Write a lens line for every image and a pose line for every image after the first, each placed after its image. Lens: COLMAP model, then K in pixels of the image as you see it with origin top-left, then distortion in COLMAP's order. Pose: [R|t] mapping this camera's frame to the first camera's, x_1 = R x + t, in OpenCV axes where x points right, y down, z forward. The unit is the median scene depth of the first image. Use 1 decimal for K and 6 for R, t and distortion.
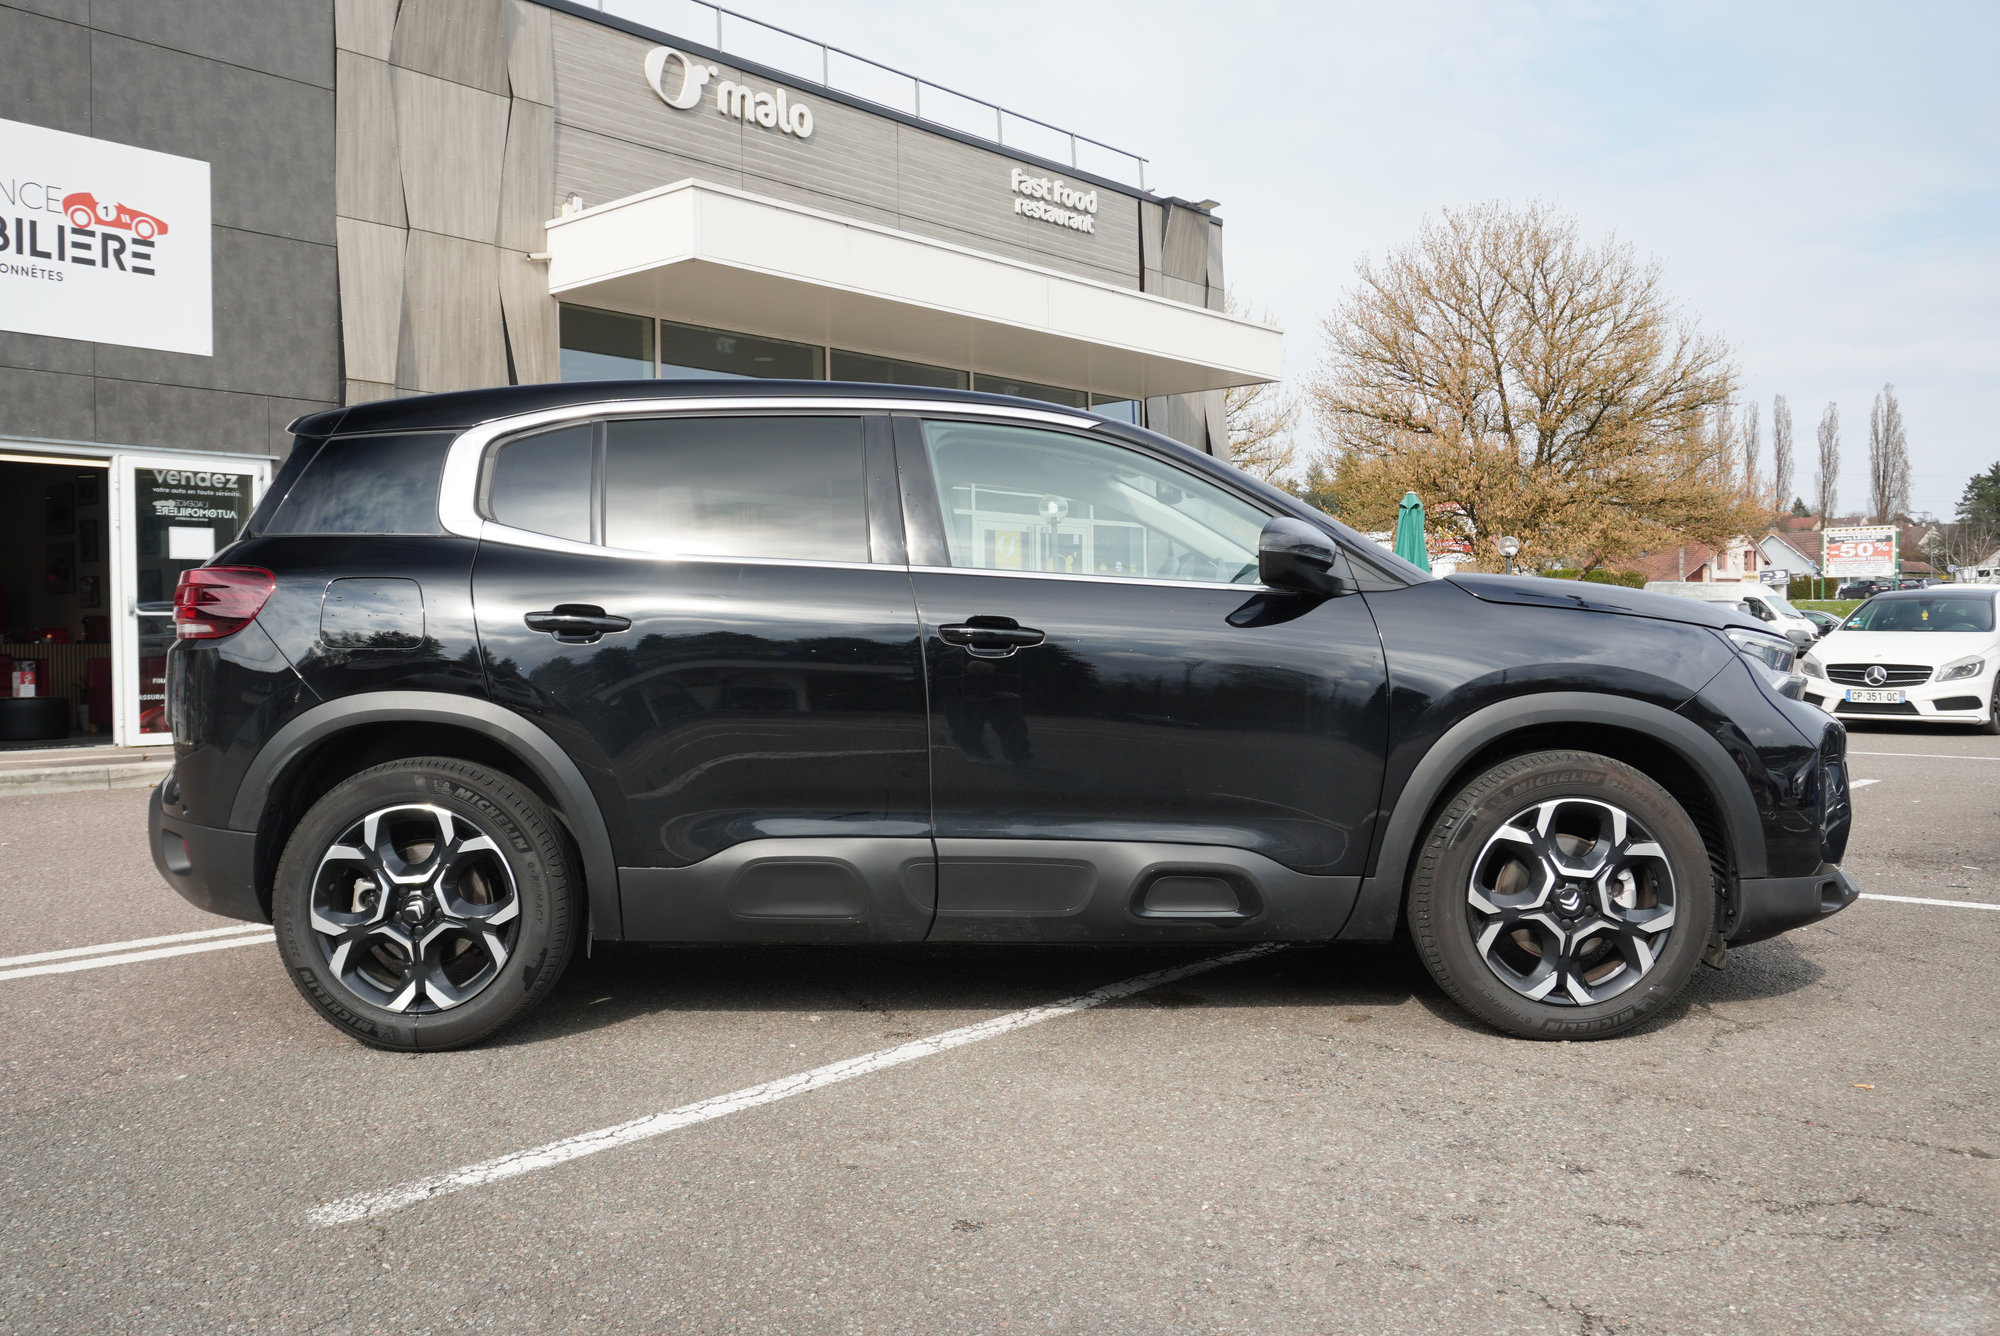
lens RADIAL K [[1656.7, 0, 999.8], [0, 1656.7, 660.1], [0, 0, 1]] dist [-0.029339, 0.022183]
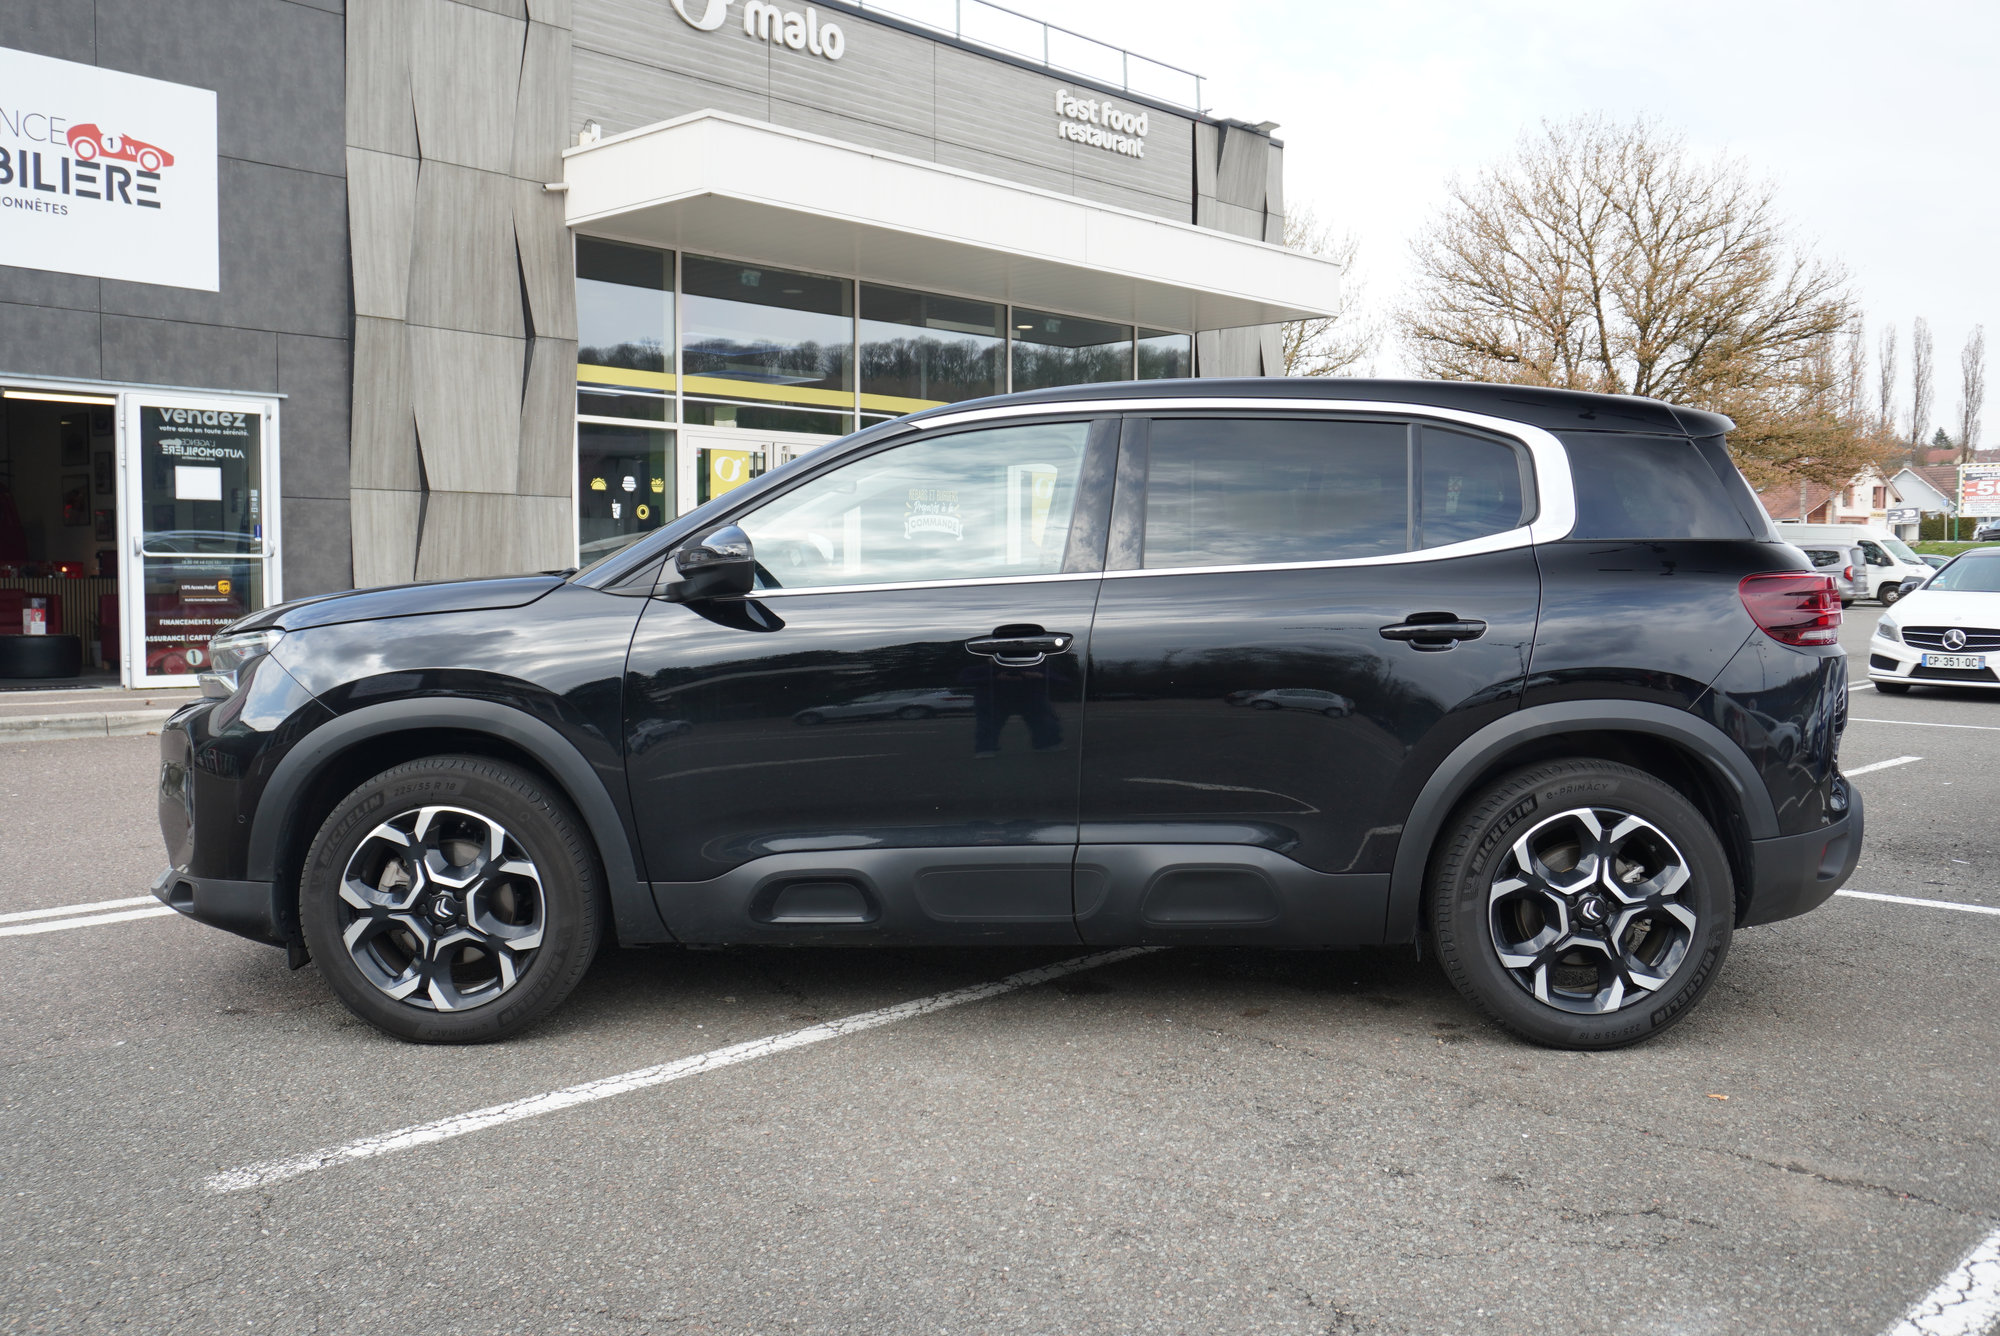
lens RADIAL K [[1743.7, 0, 998.5], [0, 1743.7, 657.9], [0, 0, 1]] dist [-0.020250, 0.018355]
pose [[0.999082, 0.016951, -0.039330, 0.080139], [-0.015444, 0.999146, 0.038320, -0.034445], [0.039946, -0.037678, 0.998491, -0.063306]]
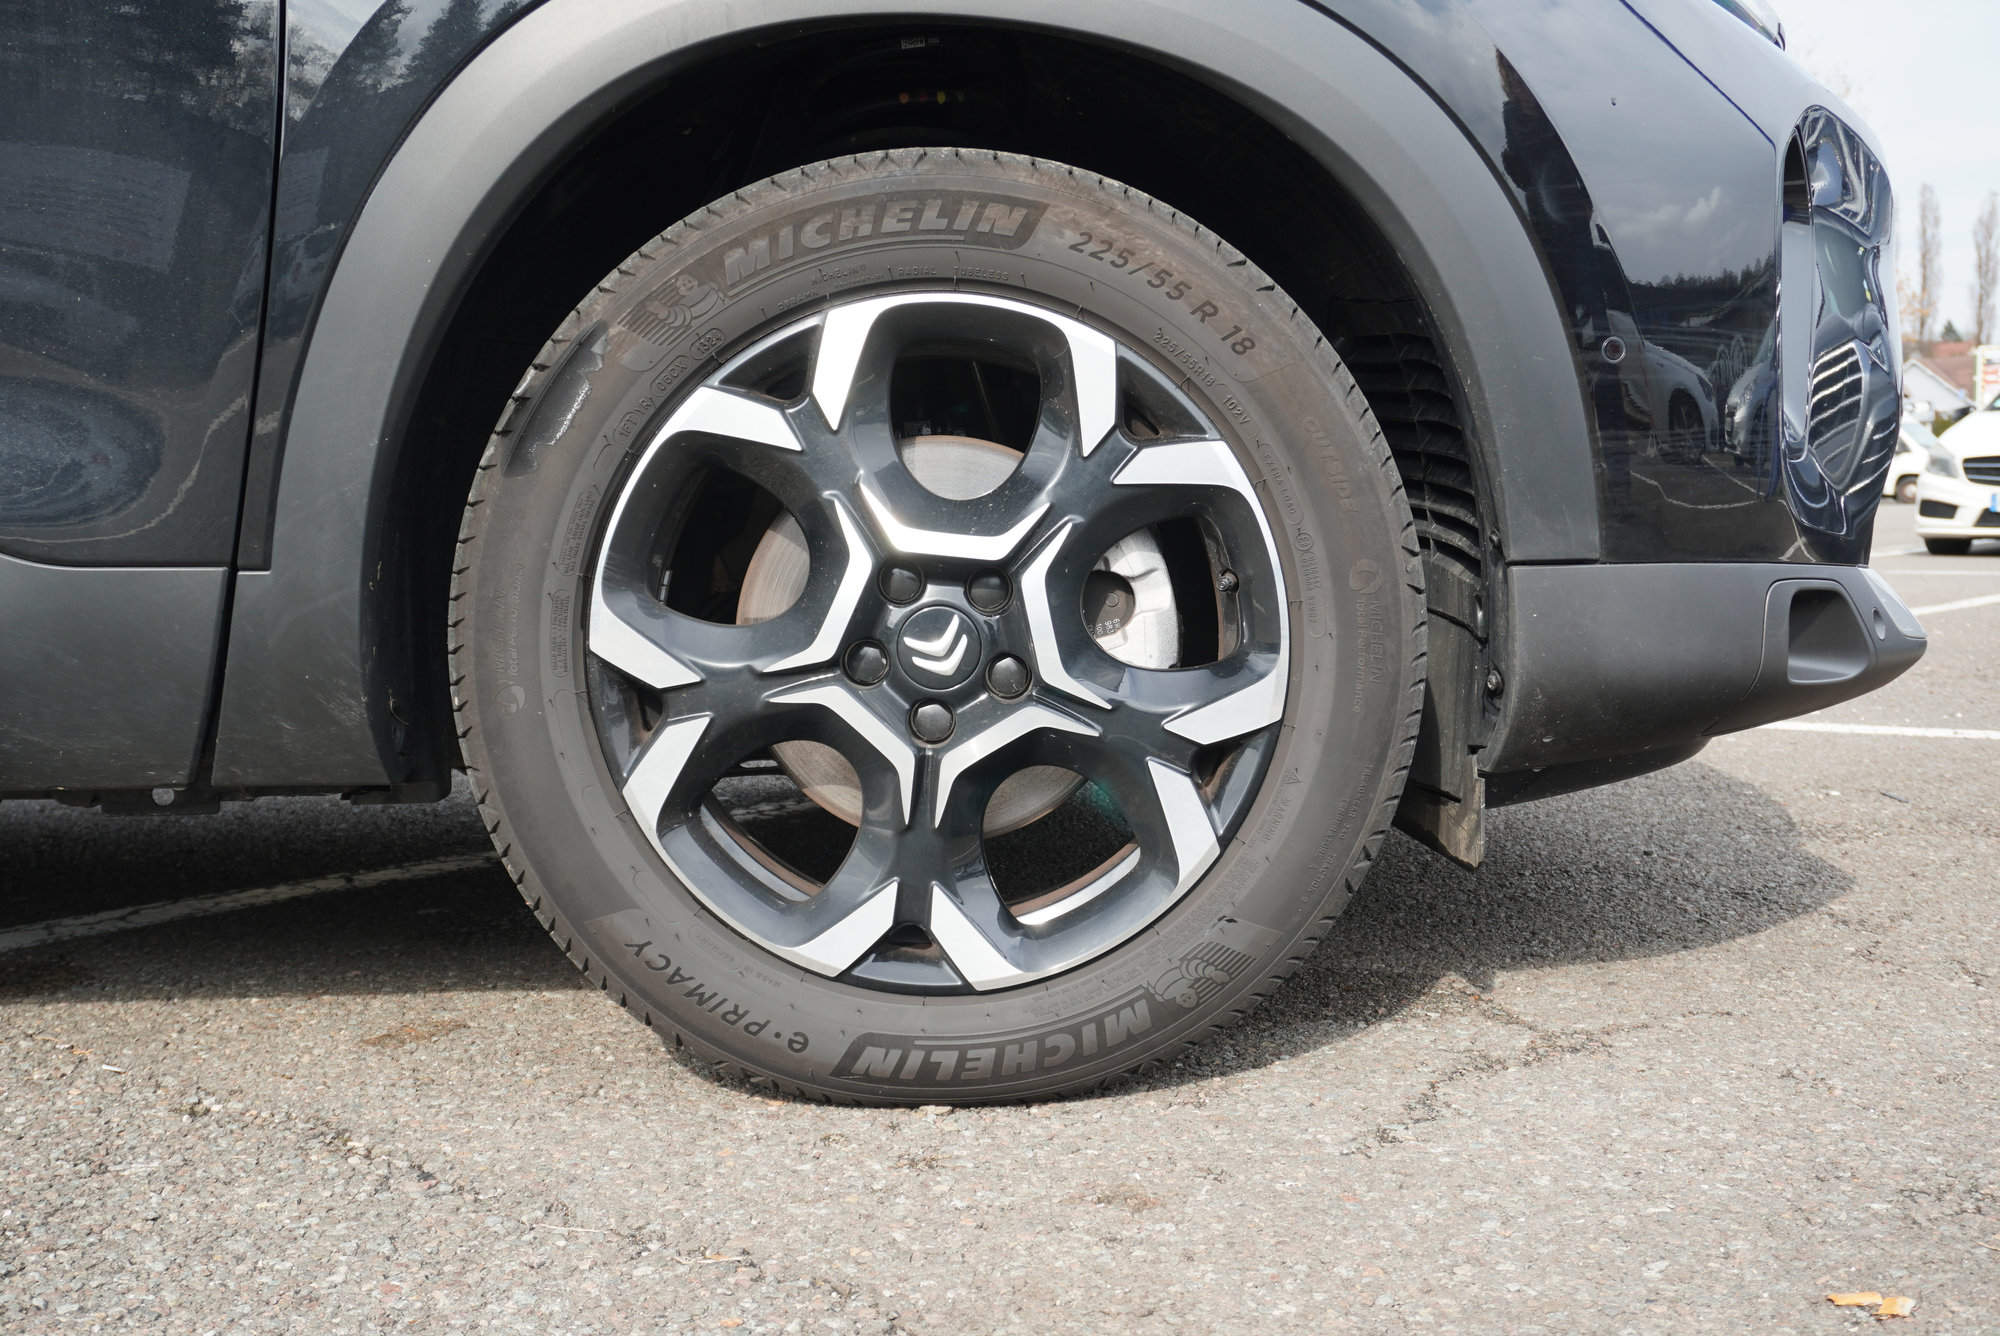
lens RADIAL K [[2125.8, 0, 990.8], [0, 2125.8, 649.9], [0, 0, 1]] dist [-0.005614, 0.000000]
pose [[0.999481, -0.013382, 0.029298, 0.268235], [0.011707, 0.998329, 0.056585, 0.097929], [-0.030006, -0.056213, 0.997968, 0.480890]]
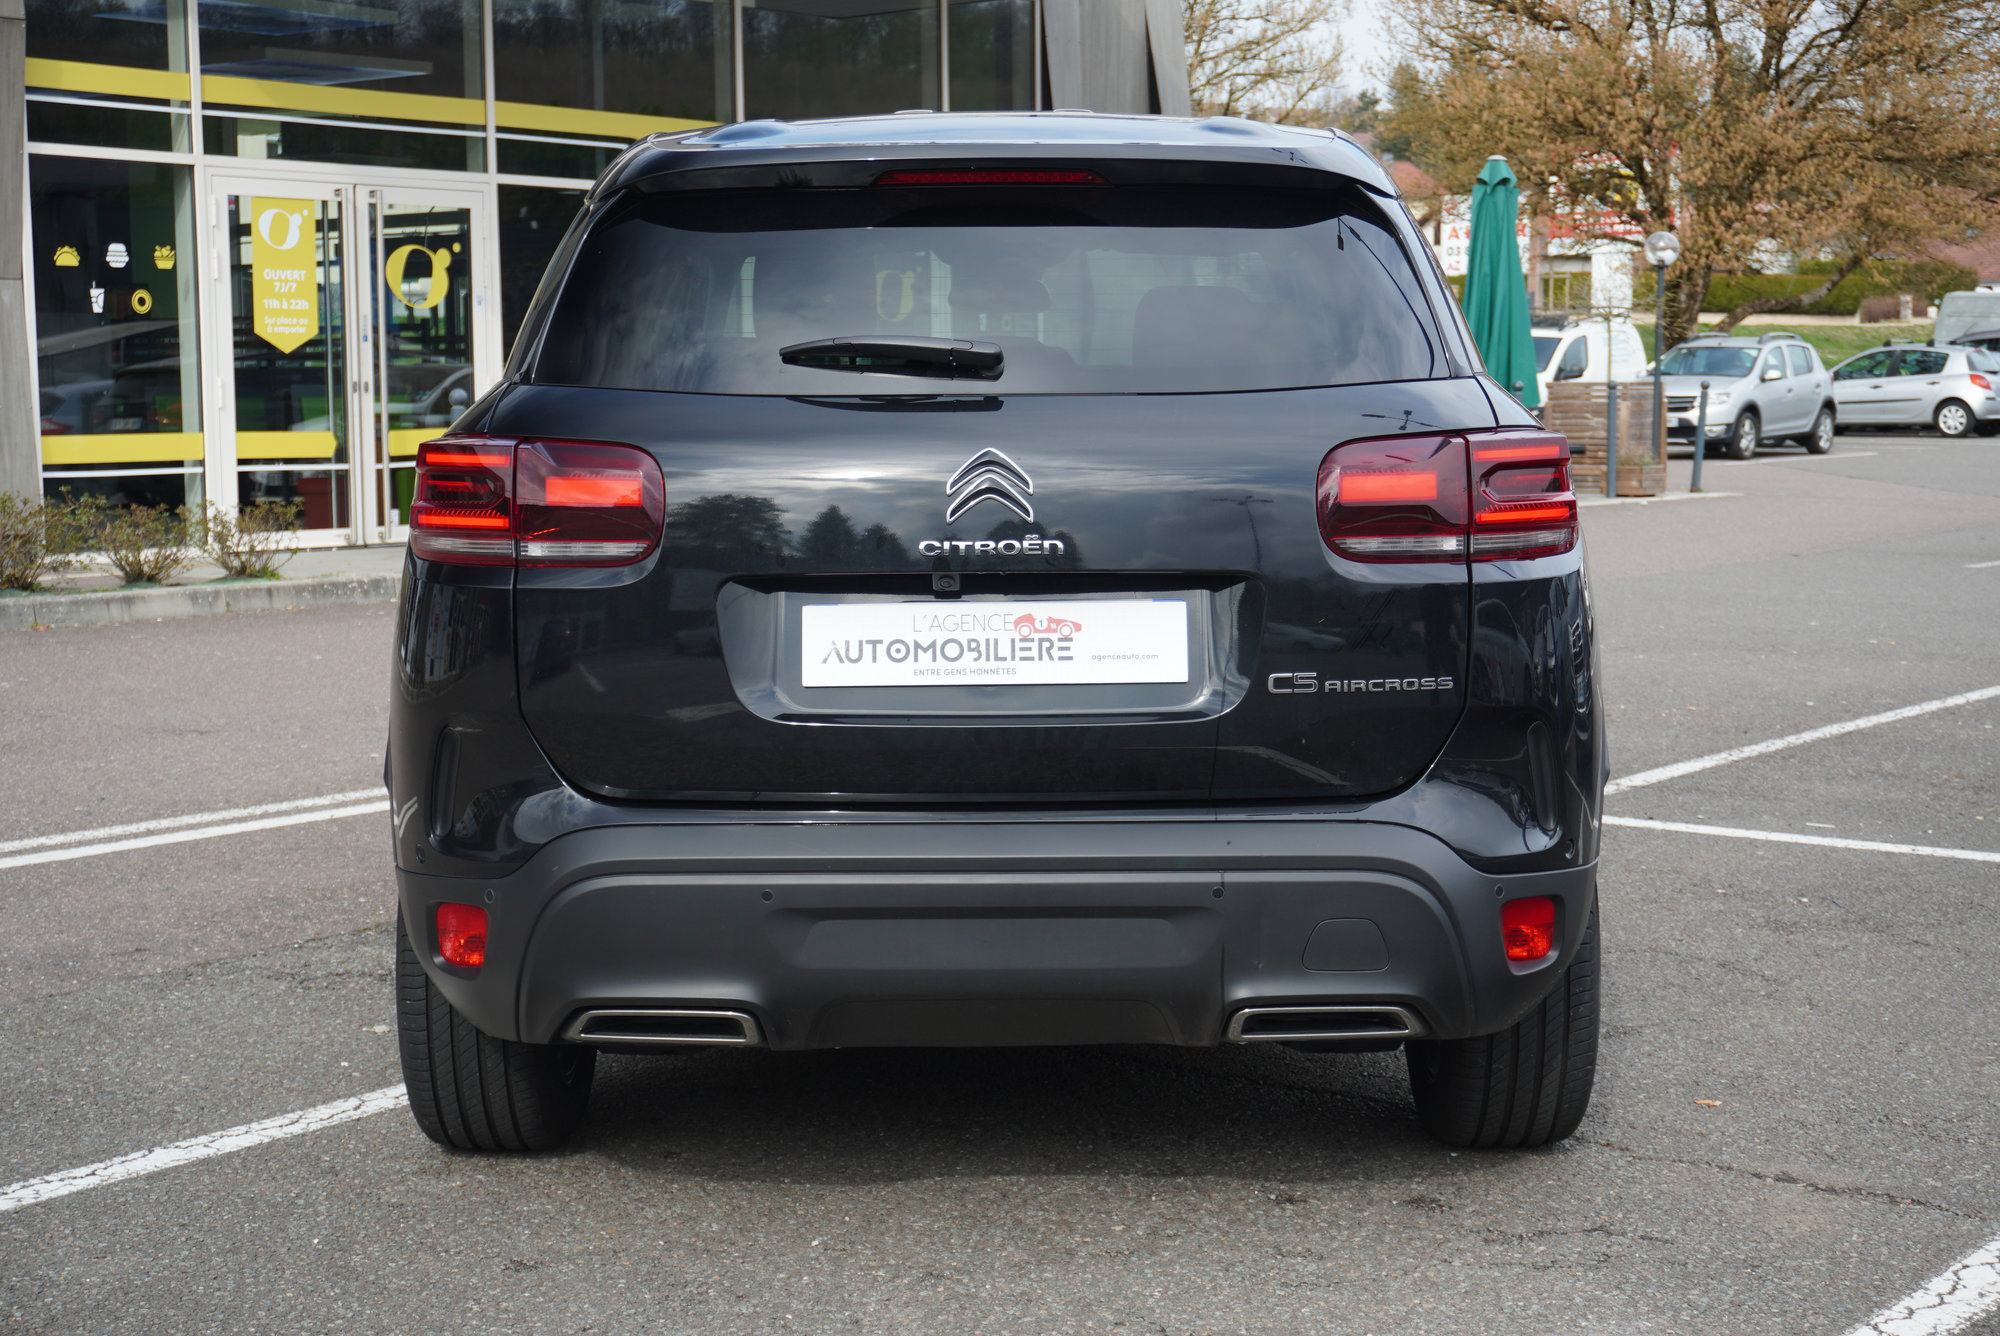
lens RADIAL K [[2941.4, 0, 1011.1], [0, 2941.4, 666.5], [0, 0, 1]] dist [-0.014276, 0.000000]
pose [[0.998285, -0.000429, 0.058540, 0.076797], [-0.004555, 0.996372, 0.084988, -0.047118], [-0.058364, -0.085109, 0.994661, -0.254067]]
